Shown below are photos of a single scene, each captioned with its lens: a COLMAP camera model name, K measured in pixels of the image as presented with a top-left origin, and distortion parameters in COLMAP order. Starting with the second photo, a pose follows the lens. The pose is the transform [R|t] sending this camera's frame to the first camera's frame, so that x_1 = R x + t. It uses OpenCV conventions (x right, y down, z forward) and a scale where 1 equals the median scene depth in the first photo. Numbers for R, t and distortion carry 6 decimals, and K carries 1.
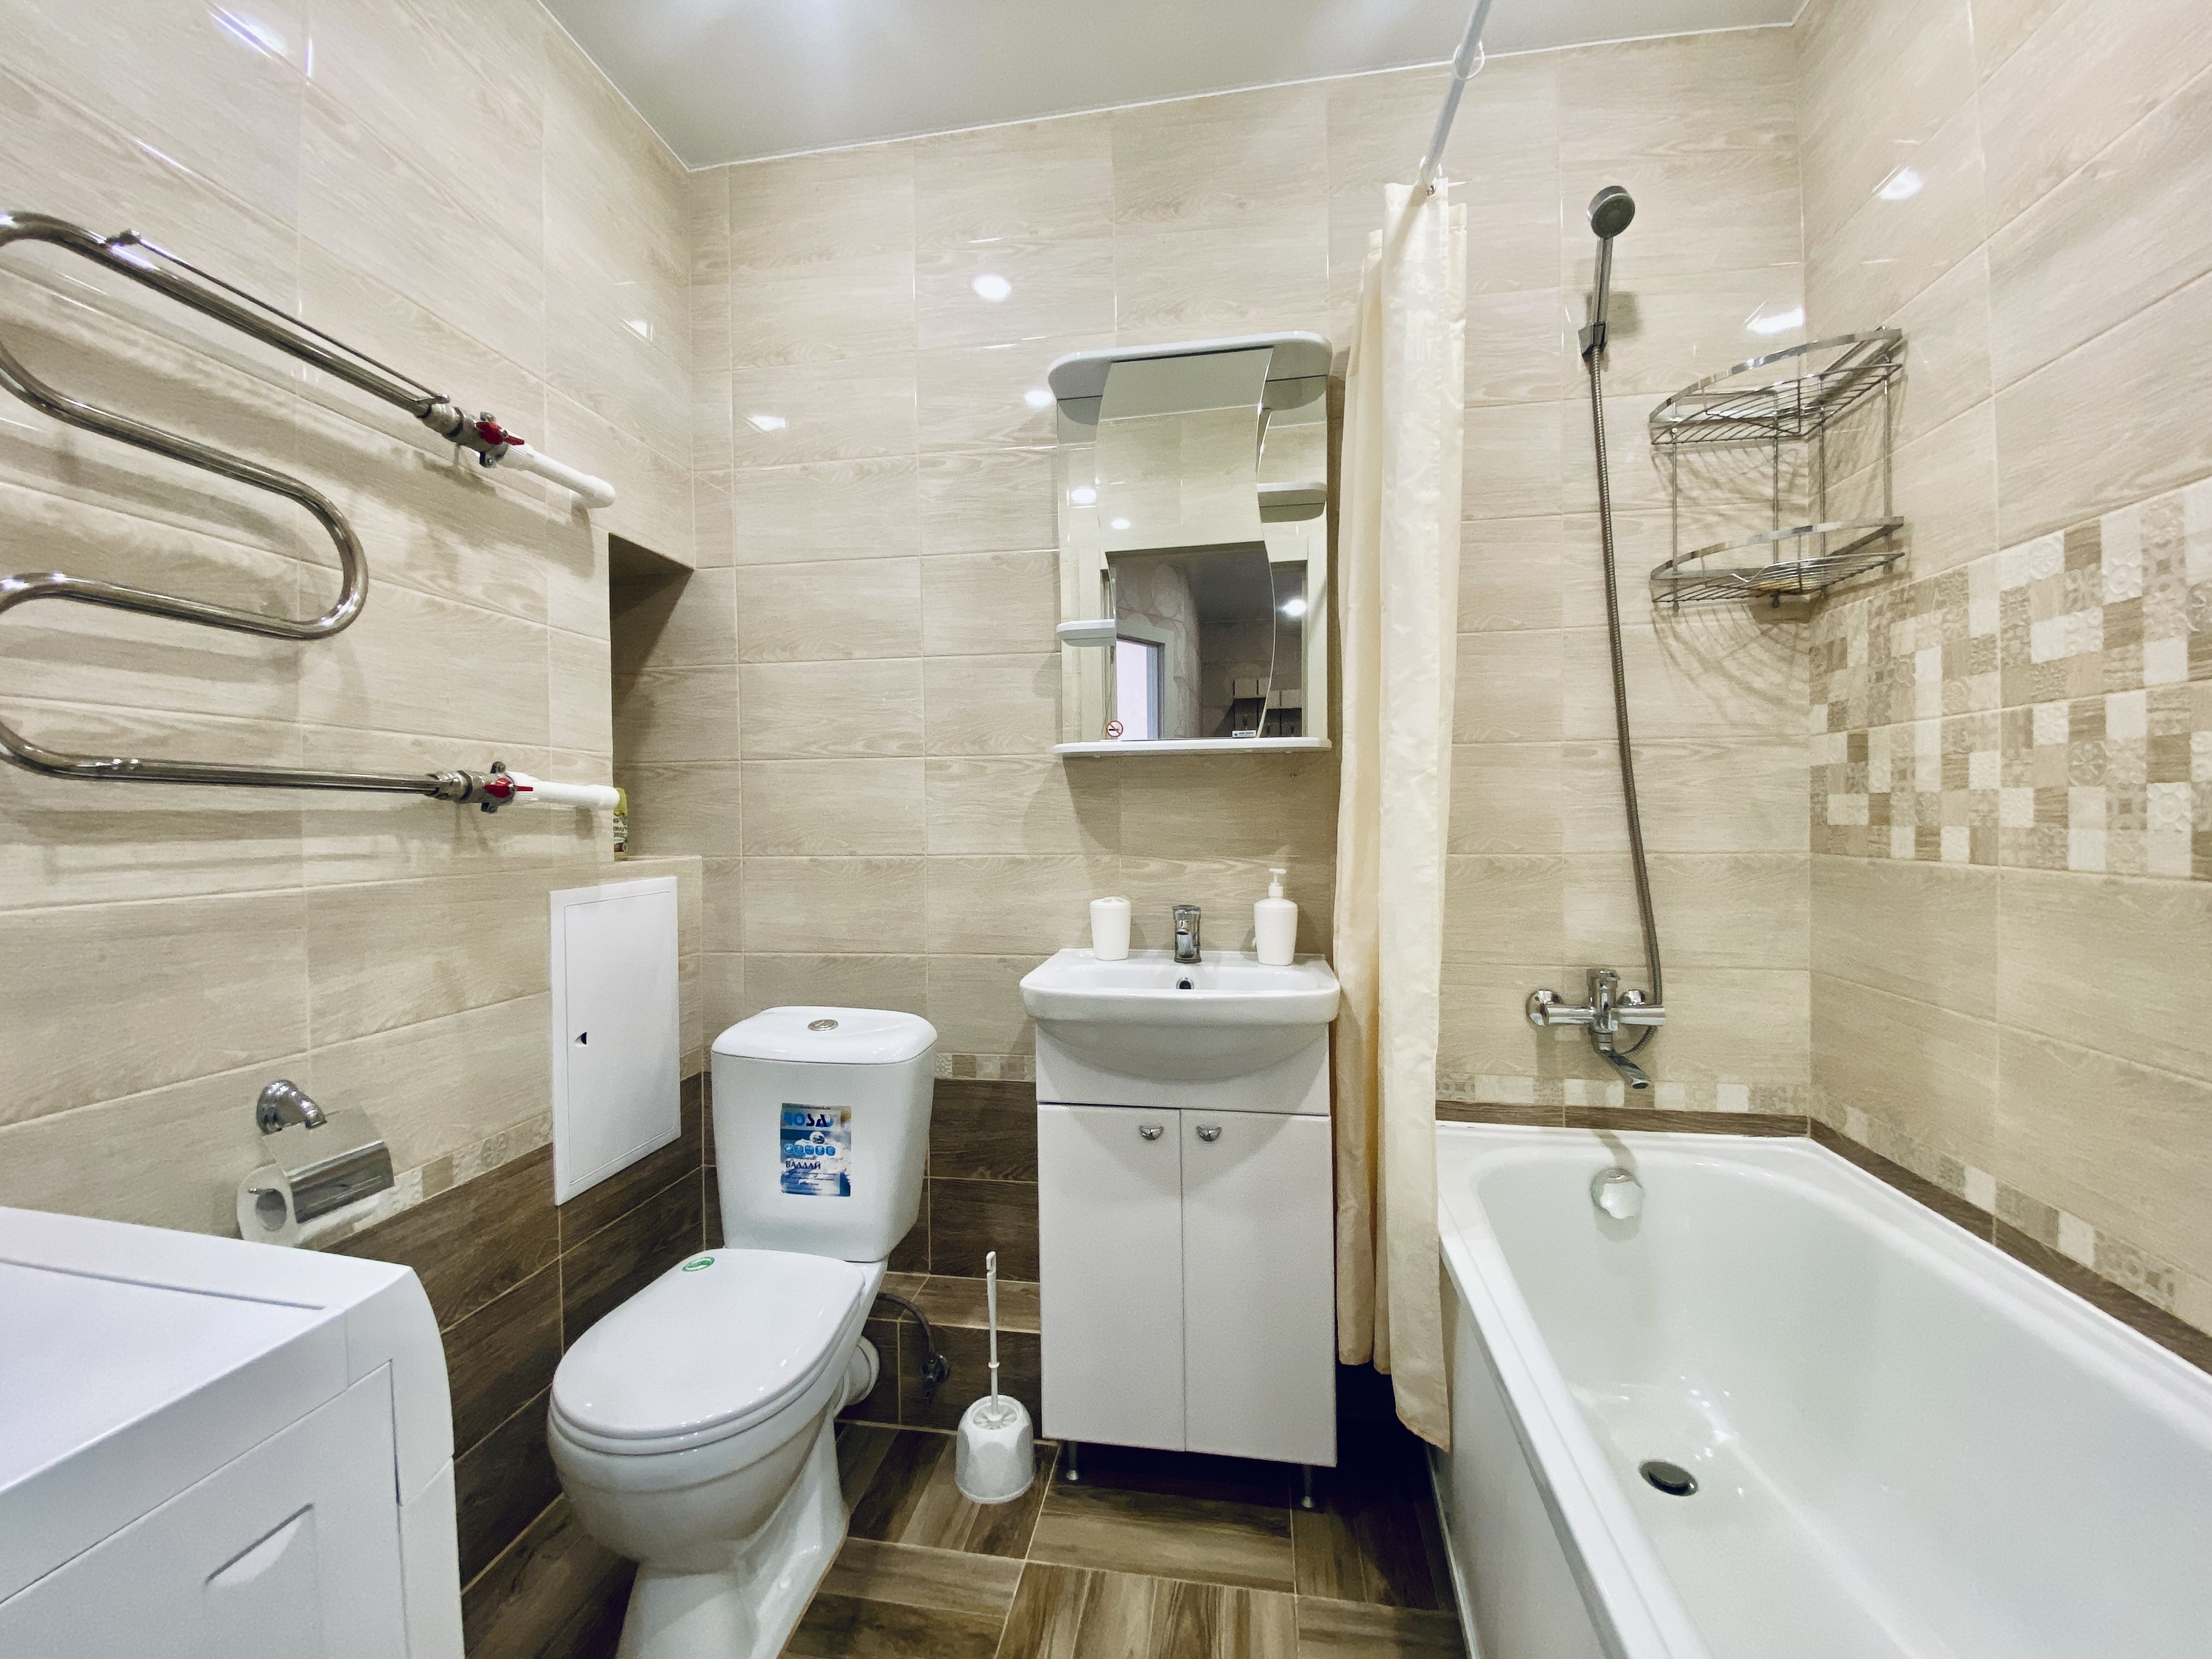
lens RADIAL K [[878.0, 0, 1108.1], [0, 878.0, 828.3], [0, 0, 1]] dist [0.015718, -0.020440]
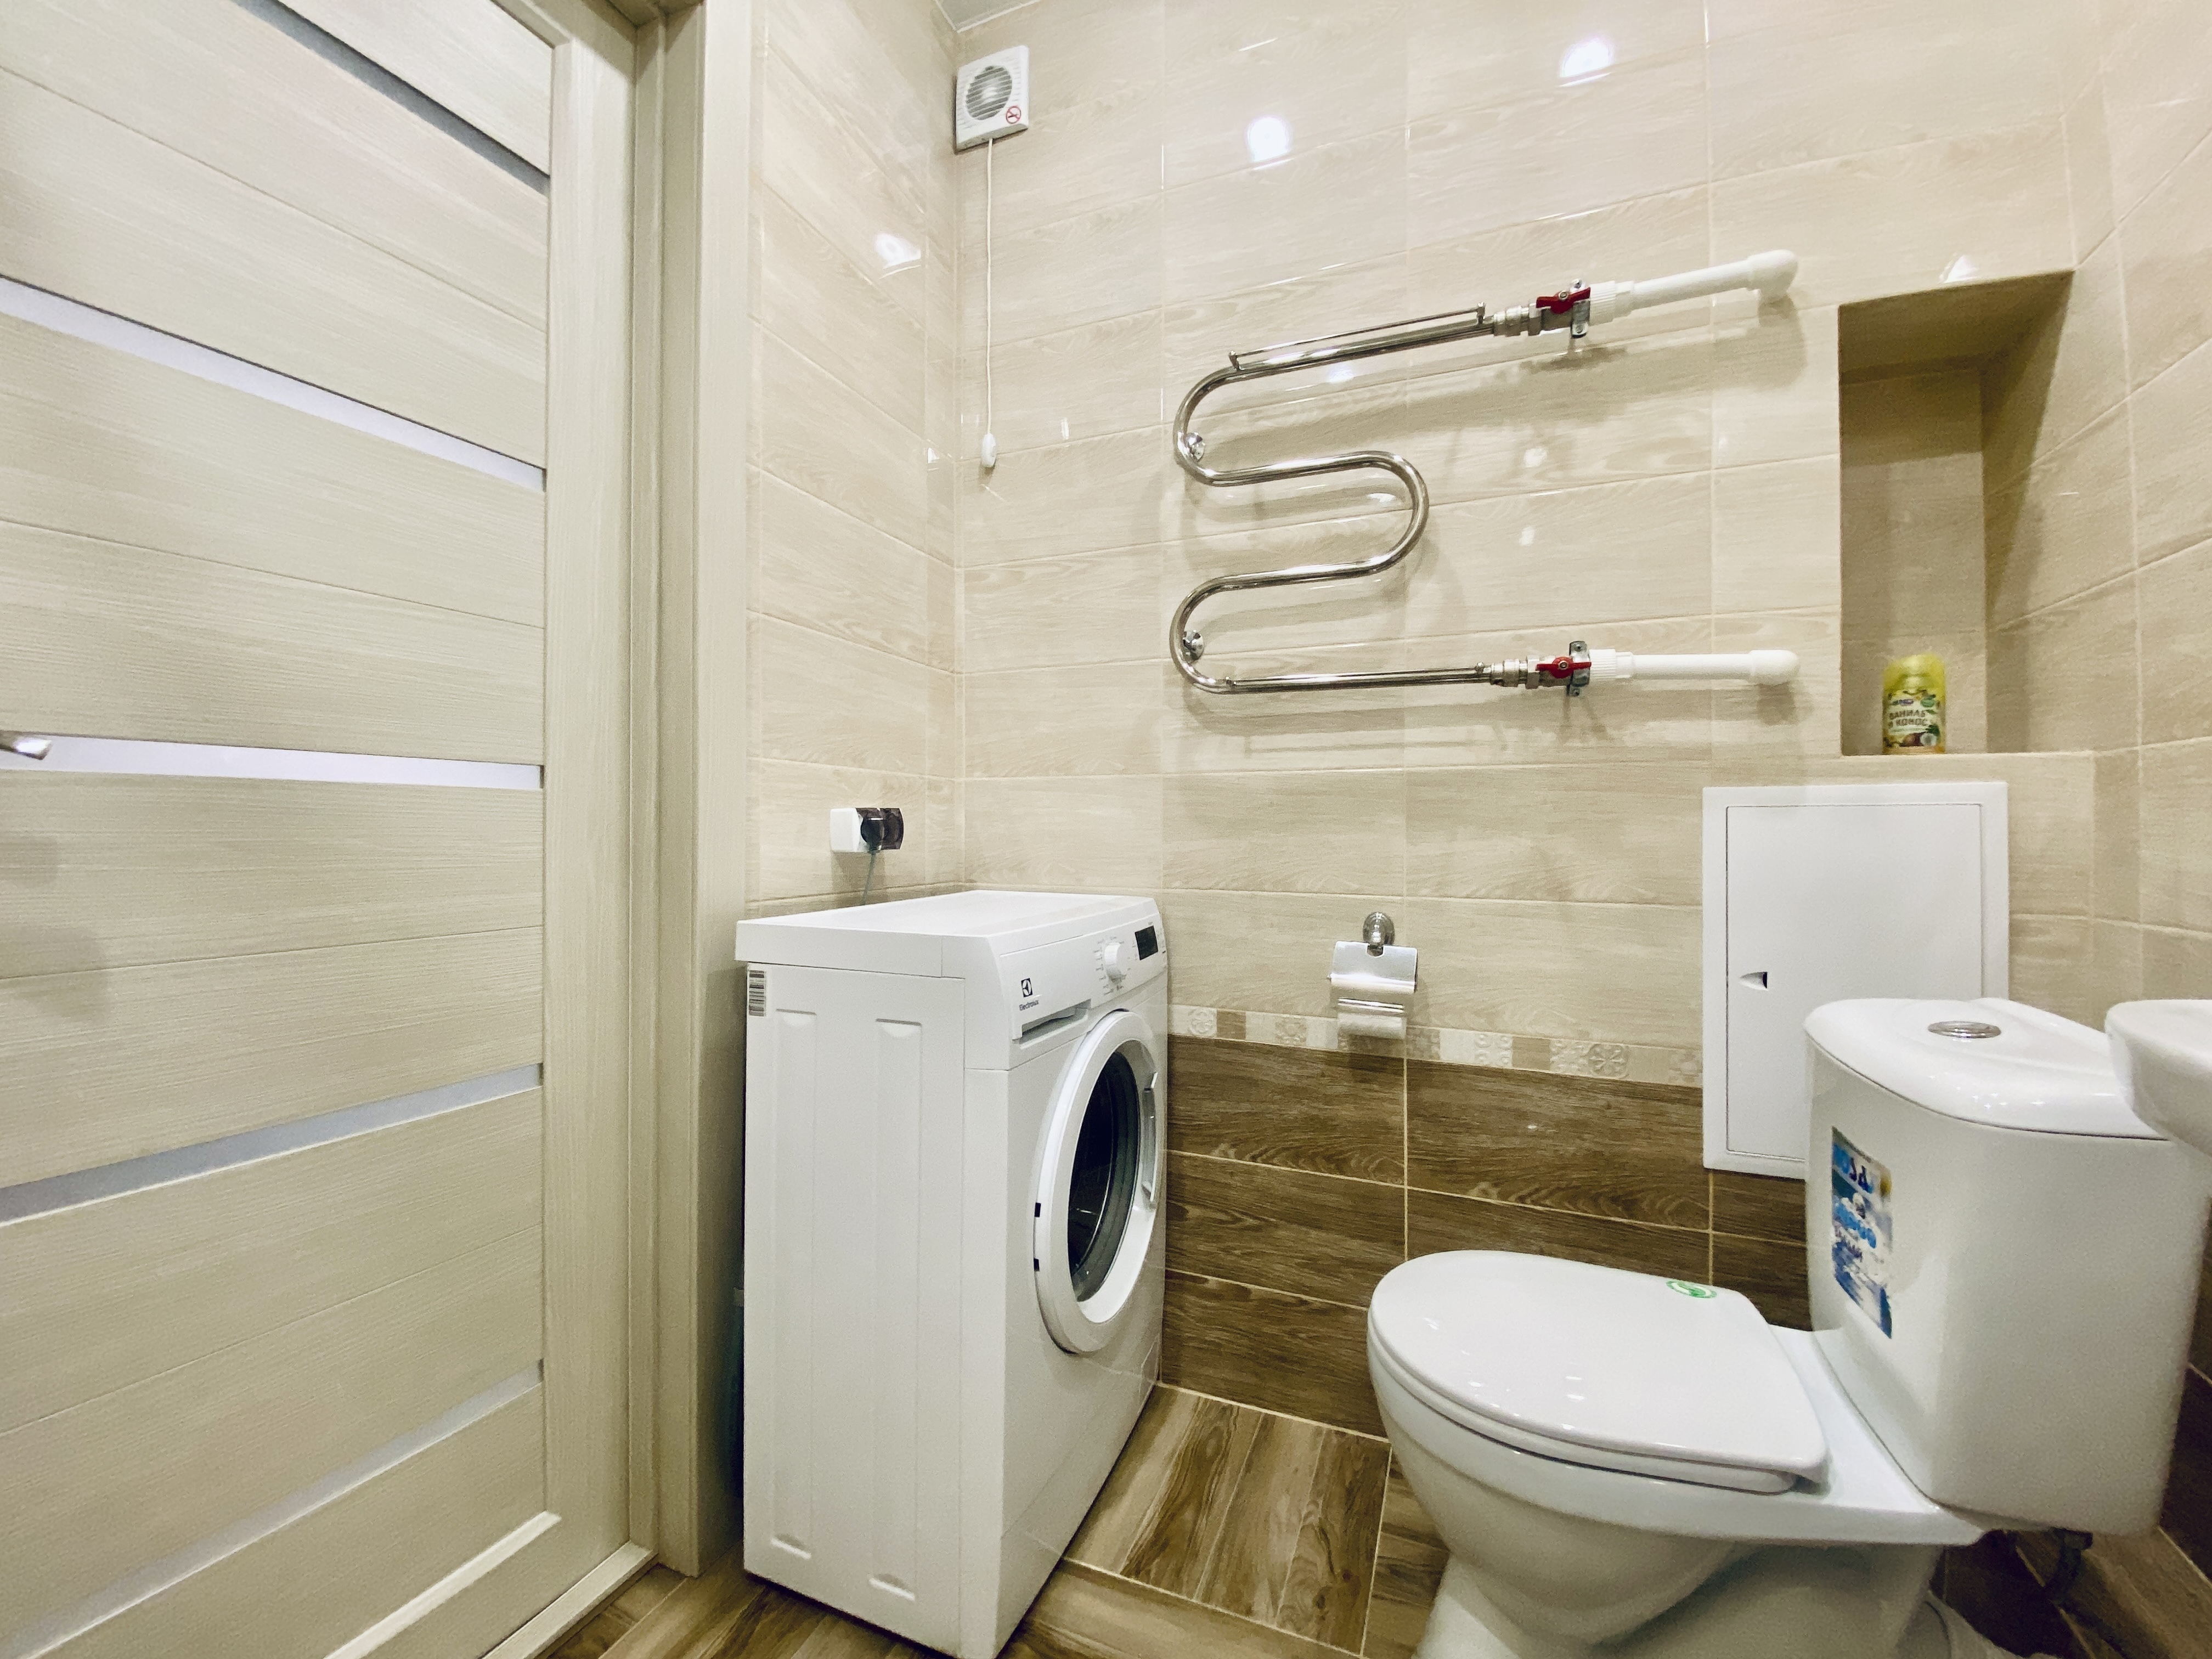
lens RADIAL K [[889.0, 0, 1118.1], [0, 889.0, 831.3], [0, 0, 1]] dist [0.043946, -0.034139]
pose [[-0.219910, 0.009497, -0.975474, 0.342891], [-0.012477, 0.999843, 0.012547, 0.115357], [0.975440, 0.014931, -0.219757, 0.682906]]
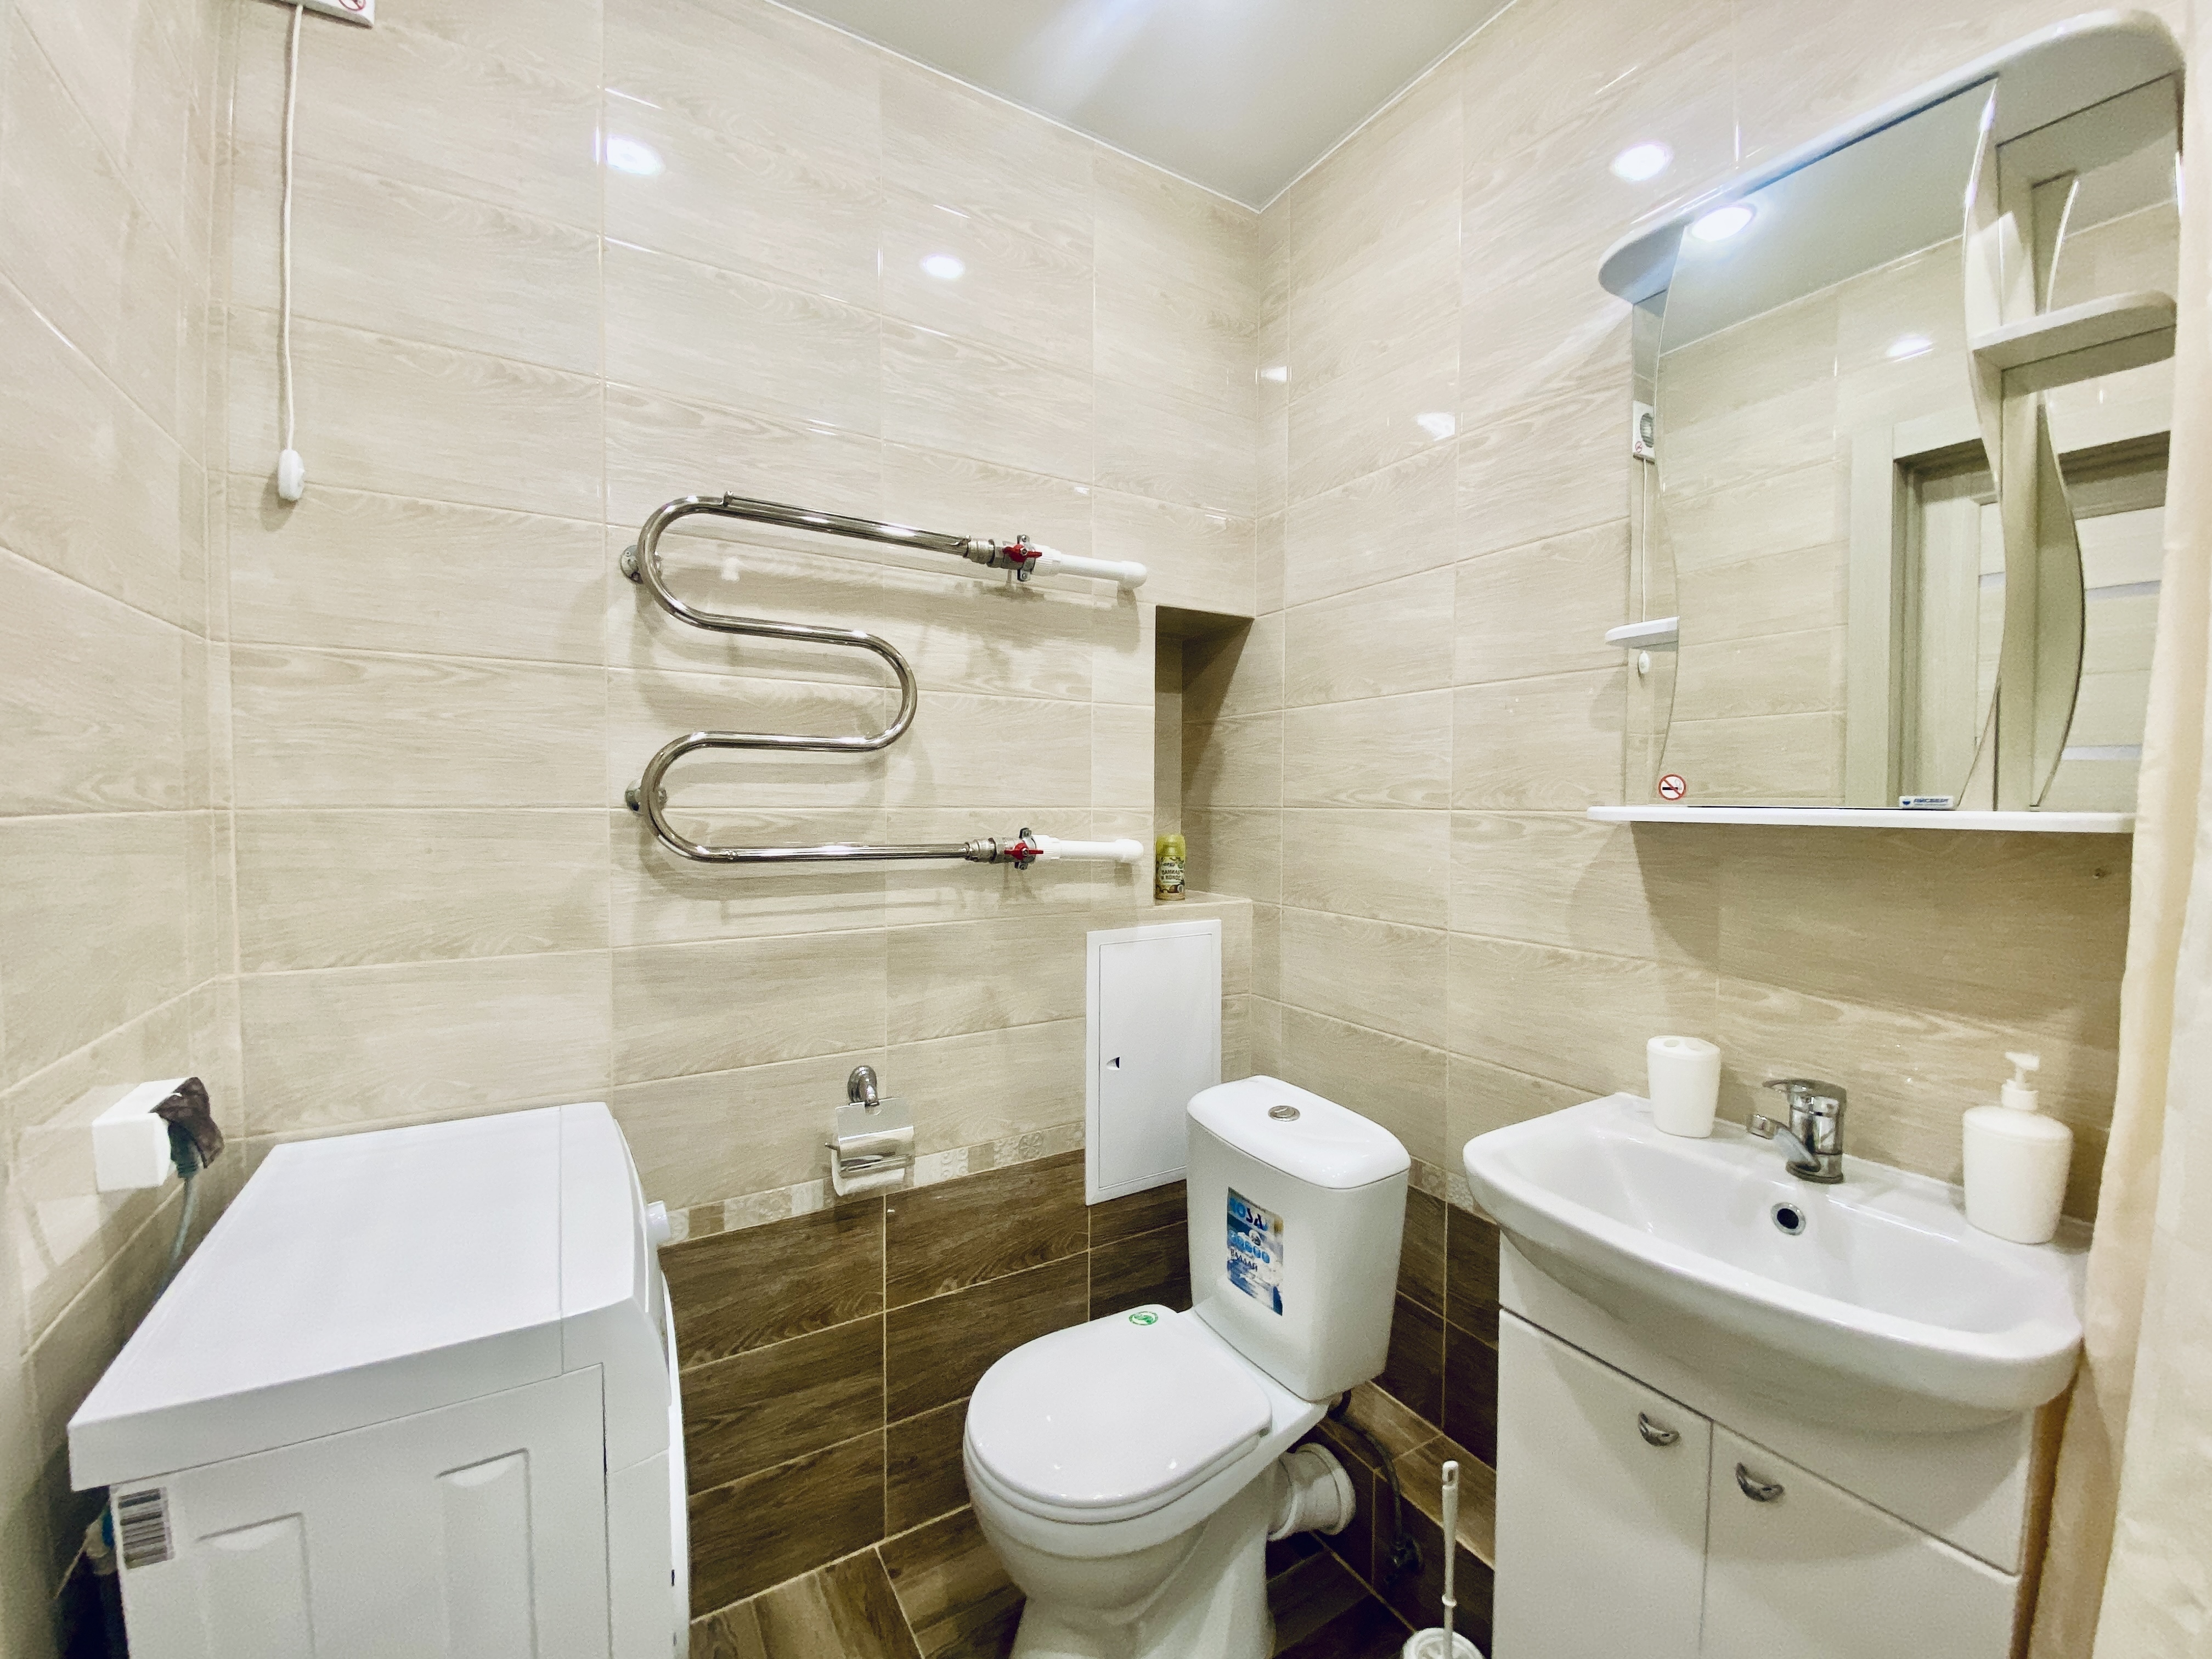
lens RADIAL K [[870.5, 0, 1106.0], [0, 870.5, 829.5], [0, 0, 1]] dist [0.031472, -0.032370]
pose [[0.648268, 0.037916, -0.760467, 0.259652], [-0.022855, 0.999278, 0.030340, -0.104288], [0.761069, -0.002288, 0.648667, 0.294663]]
